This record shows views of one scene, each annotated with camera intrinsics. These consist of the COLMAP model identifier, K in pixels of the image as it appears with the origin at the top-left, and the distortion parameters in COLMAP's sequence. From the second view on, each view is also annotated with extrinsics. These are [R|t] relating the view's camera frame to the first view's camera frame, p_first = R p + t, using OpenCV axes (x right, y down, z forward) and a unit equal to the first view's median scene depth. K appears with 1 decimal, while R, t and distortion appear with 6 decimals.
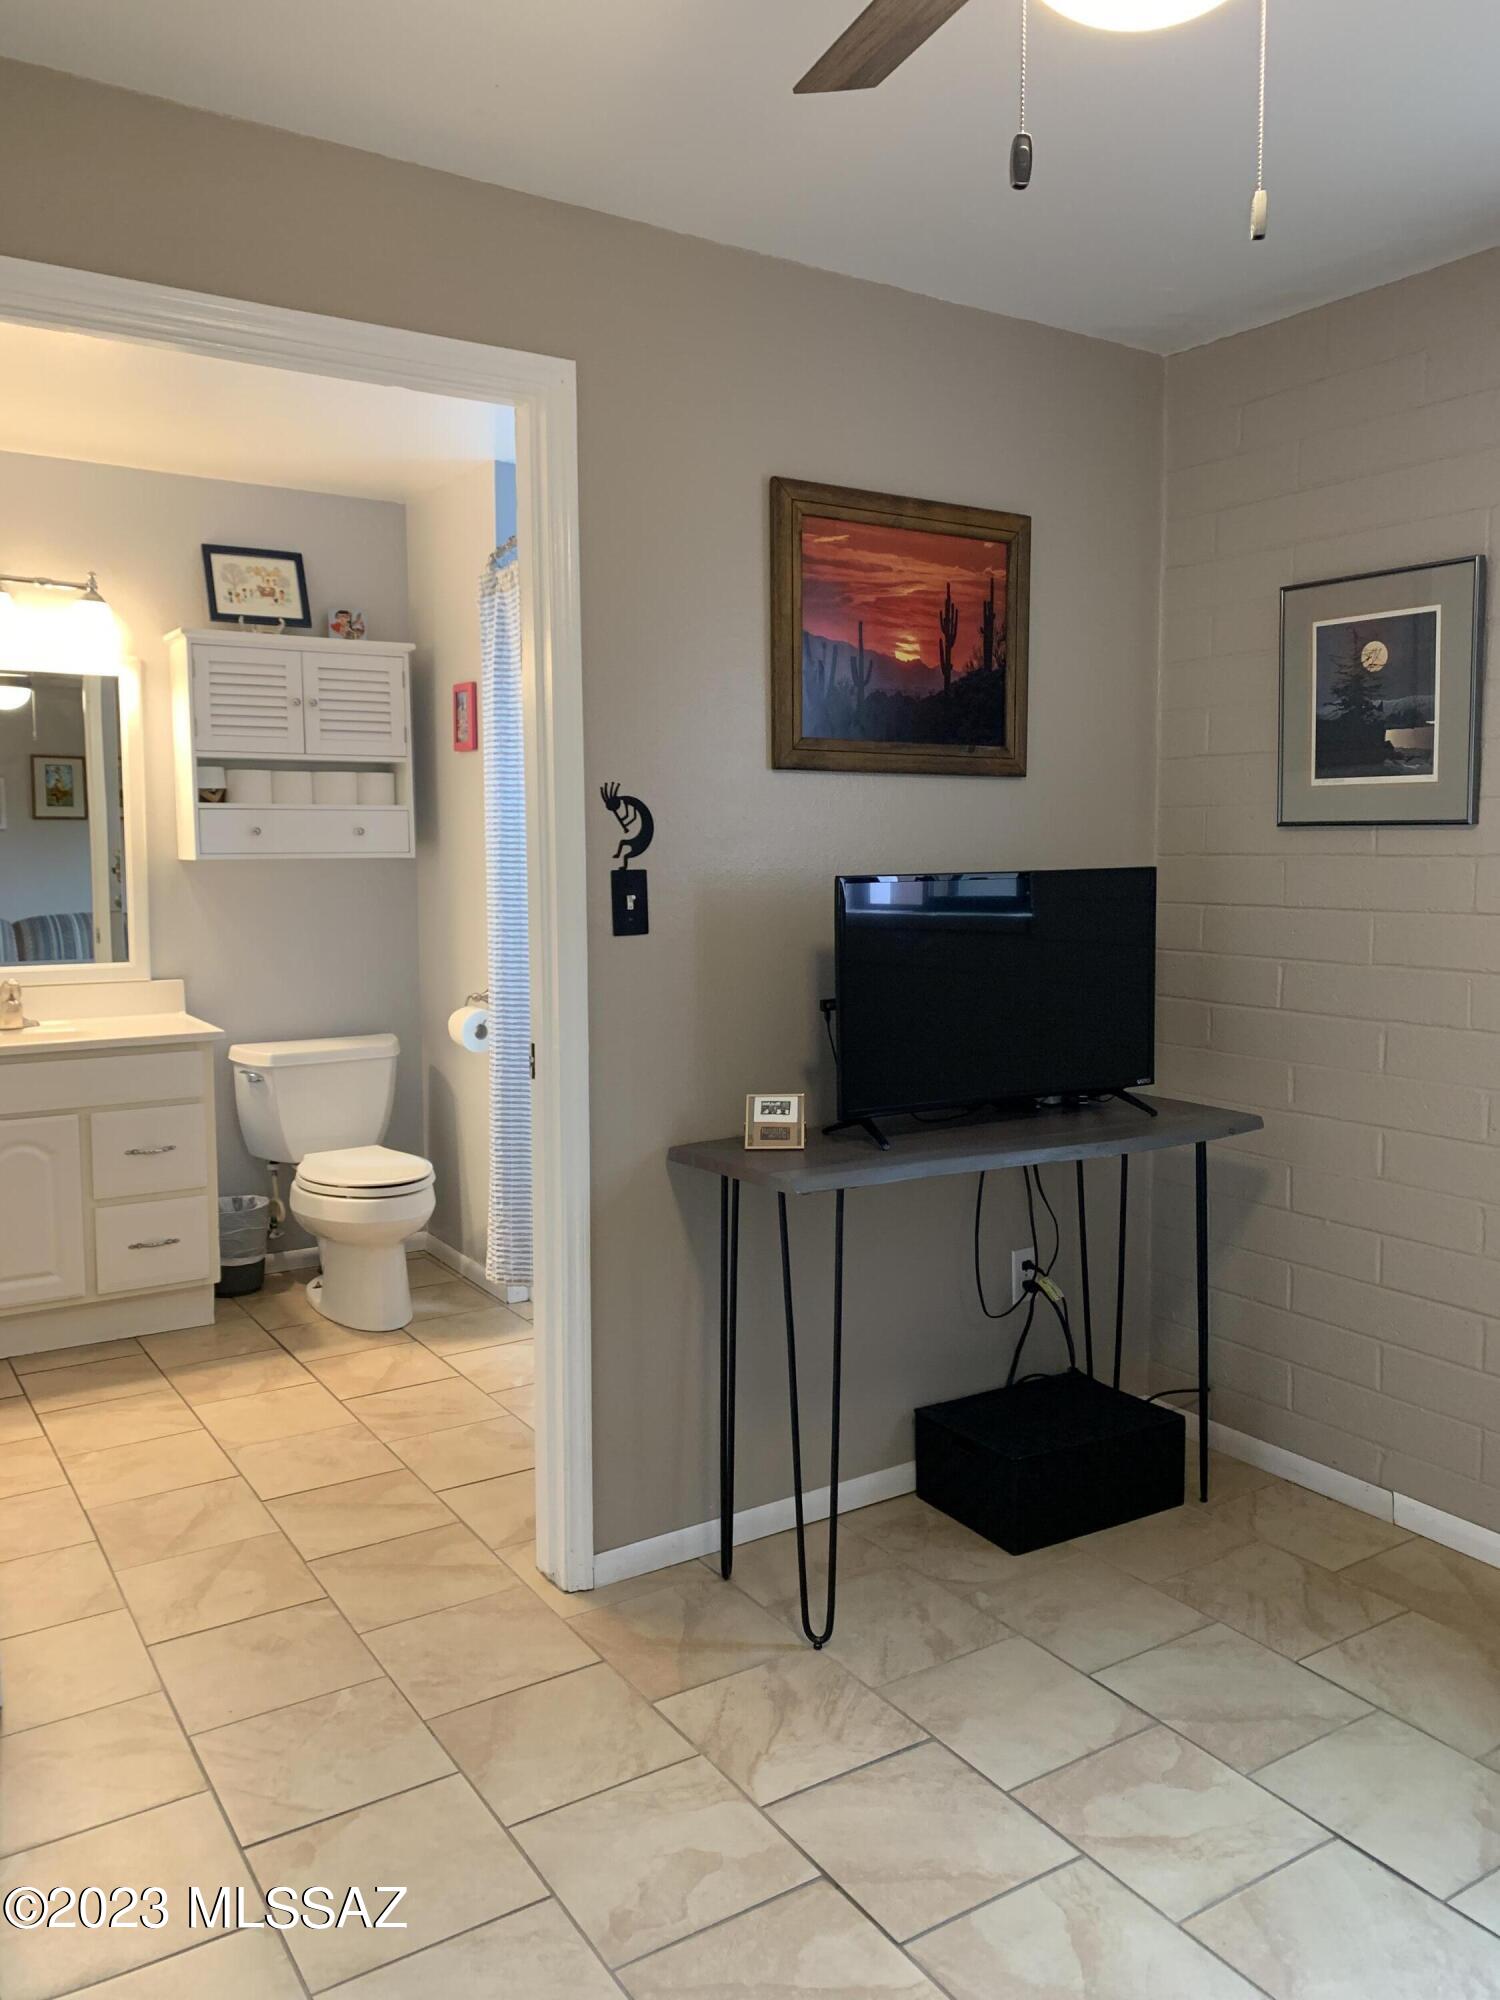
lens RADIAL K [[1522.1, 0, 748.6], [0, 1522.1, 979.7], [0, 0, 1]] dist [0.029425, -0.028699]
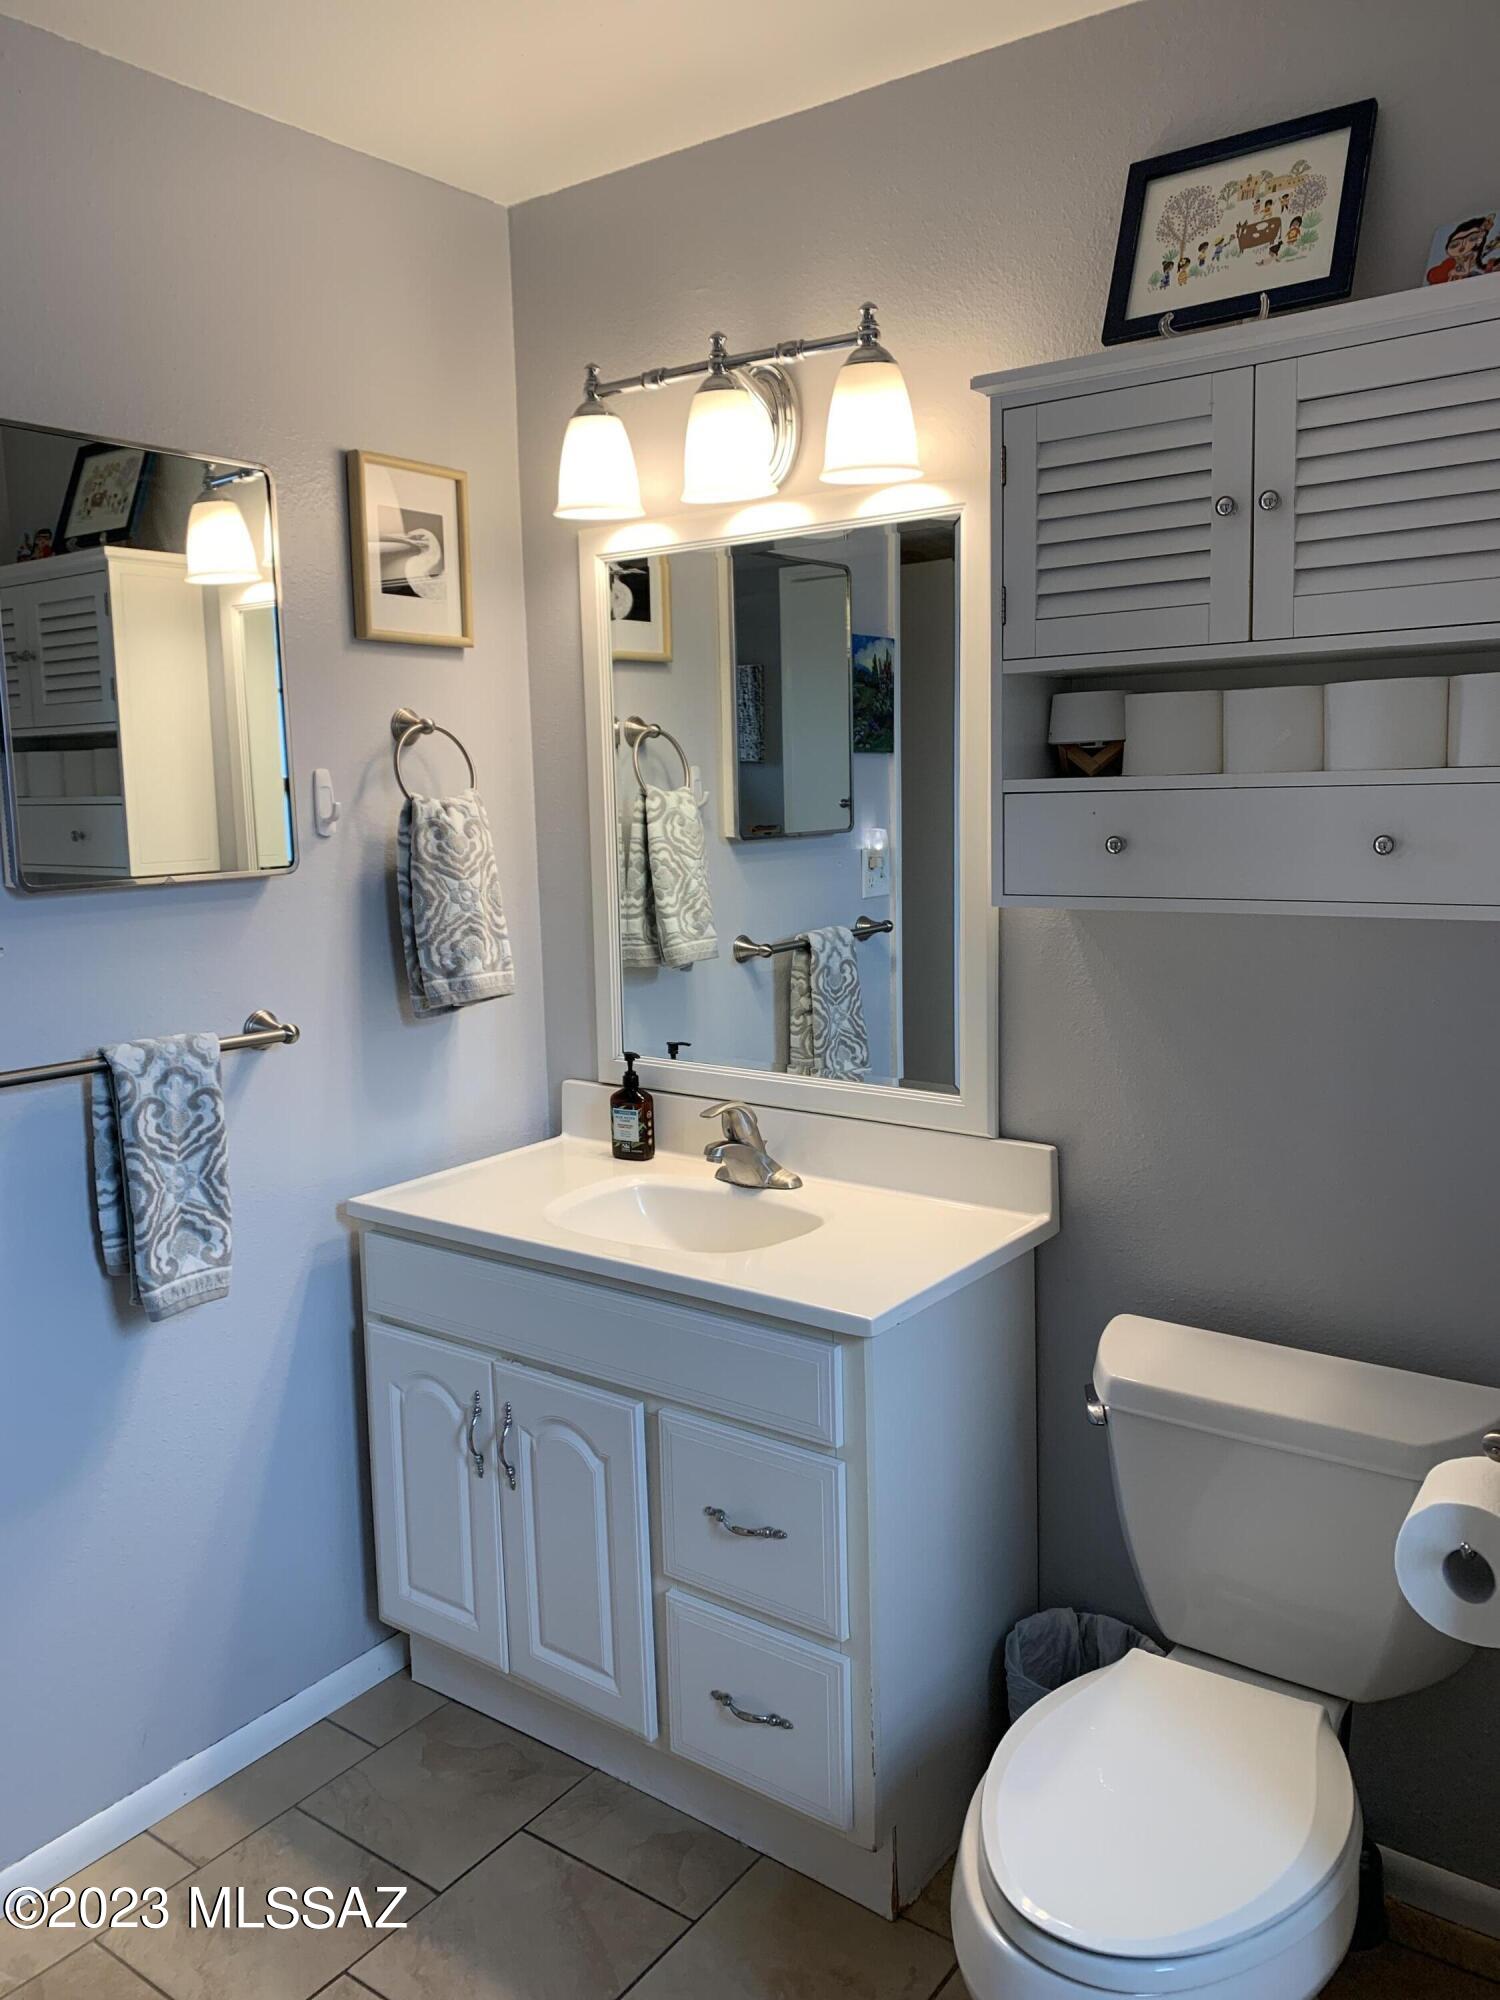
lens RADIAL K [[1522.1, 0, 757.7], [0, 1522.1, 978.6], [0, 0, 1]] dist [0.029425, -0.028699]
pose [[0.360960, 0.116646, -0.925257, 0.028623], [-0.062043, 0.992952, 0.100976, -0.095443], [0.930515, 0.020958, 0.365653, 0.750463]]
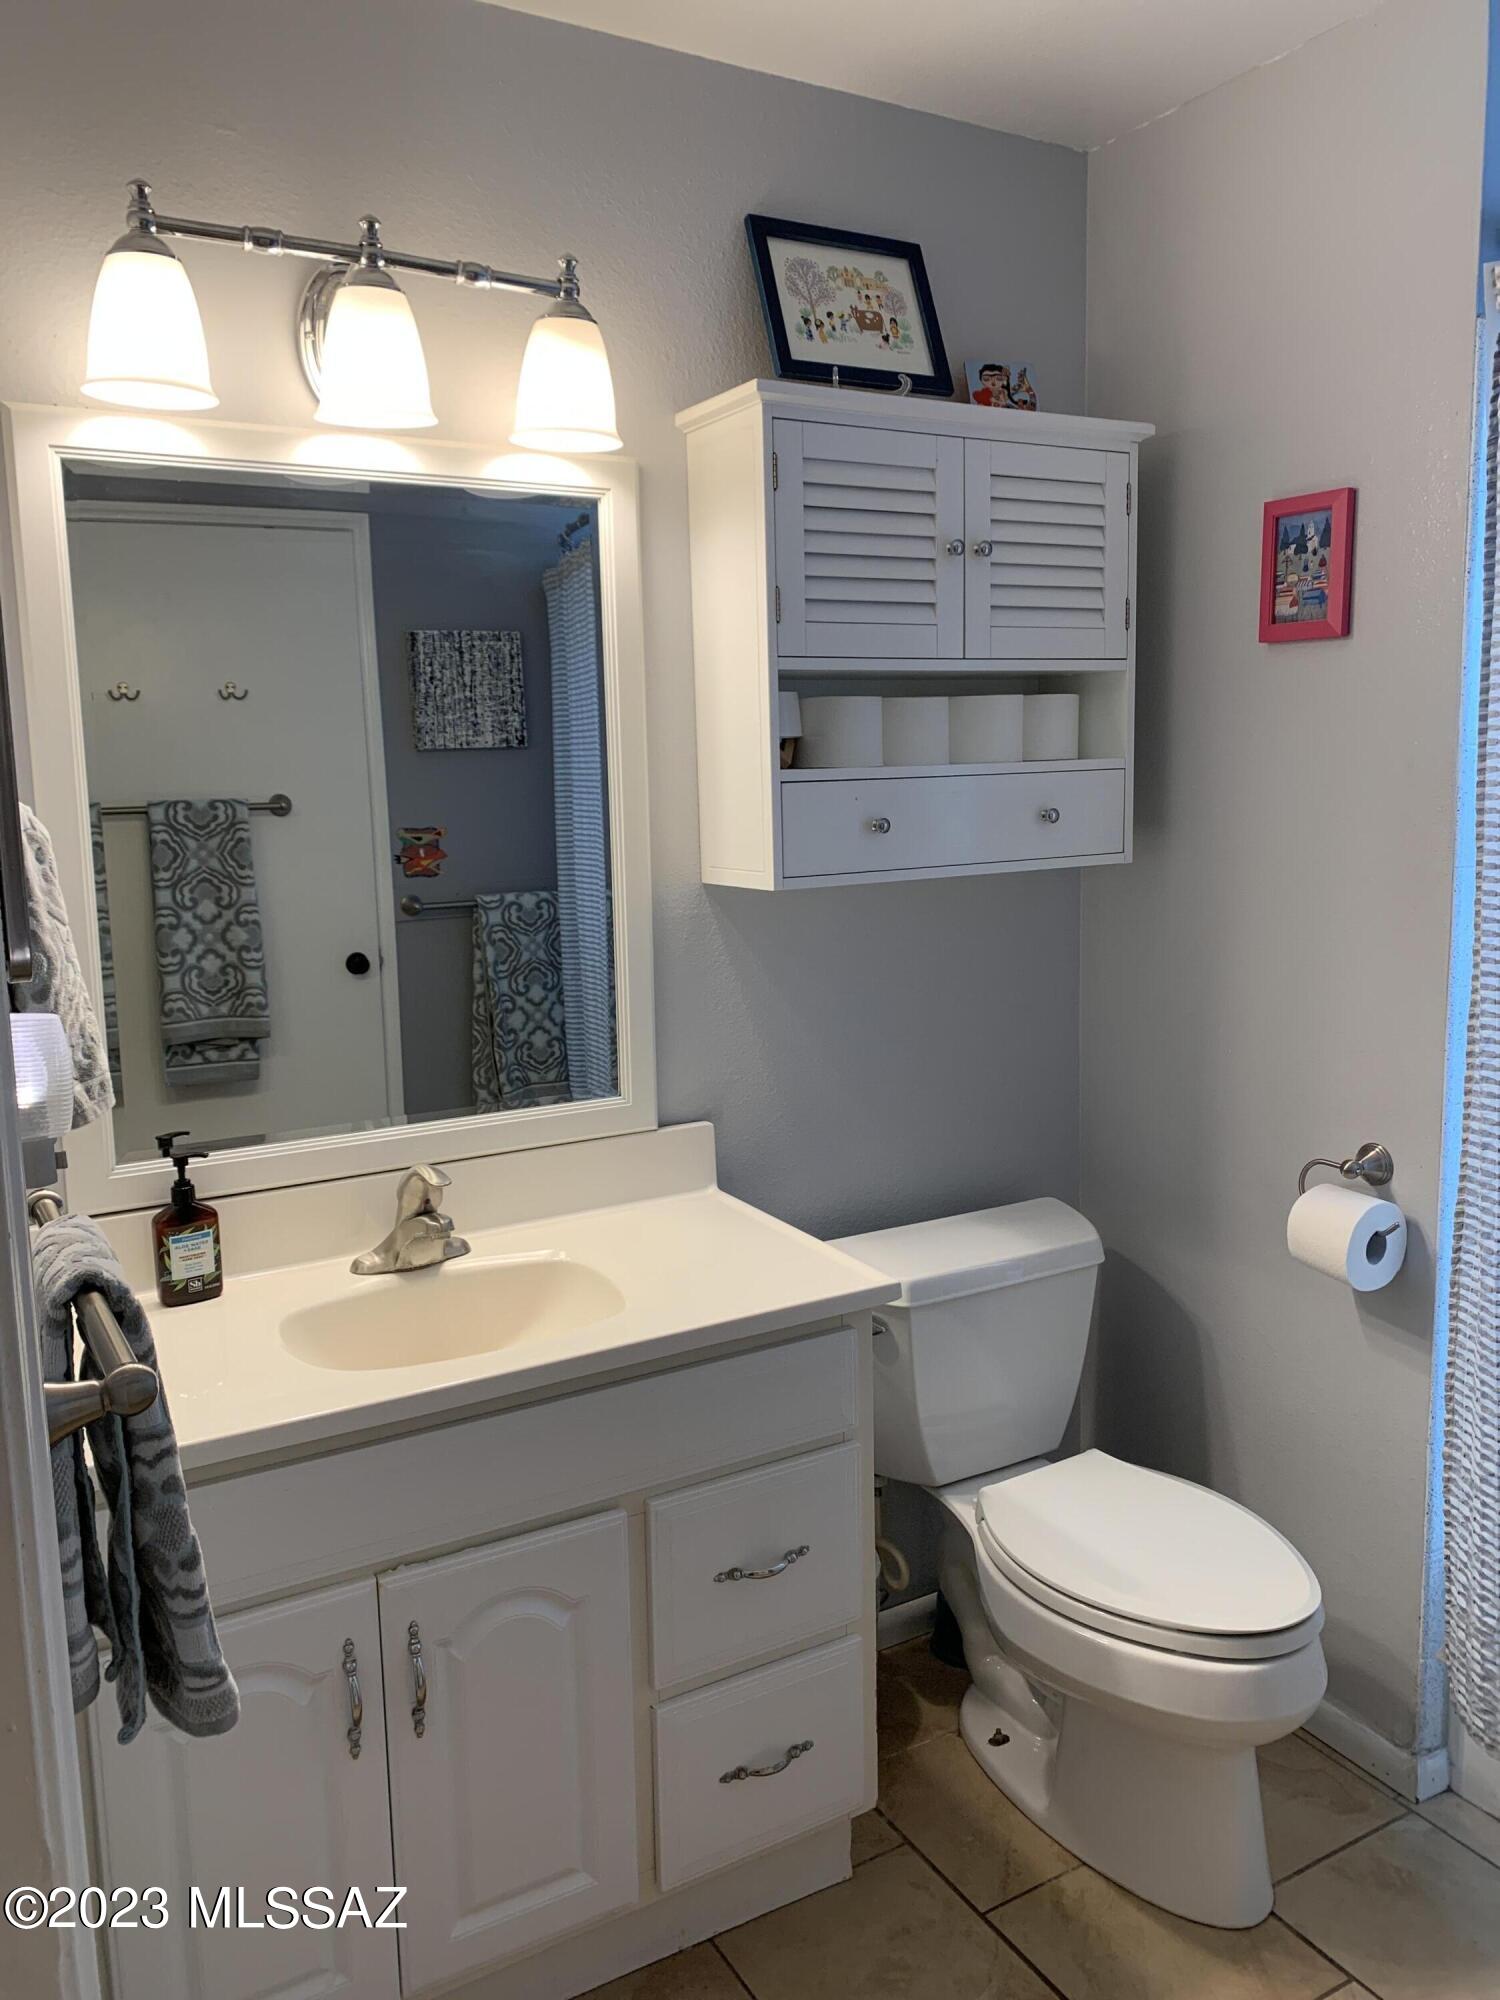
lens RADIAL K [[1522.1, 0, 747.6], [0, 1522.1, 982.6], [0, 0, 1]] dist [0.029425, -0.028699]
pose [[0.998605, -0.012934, -0.051198, -0.336764], [0.015715, 0.998401, 0.054293, -0.073457], [0.050414, -0.055022, 0.997212, 0.515044]]
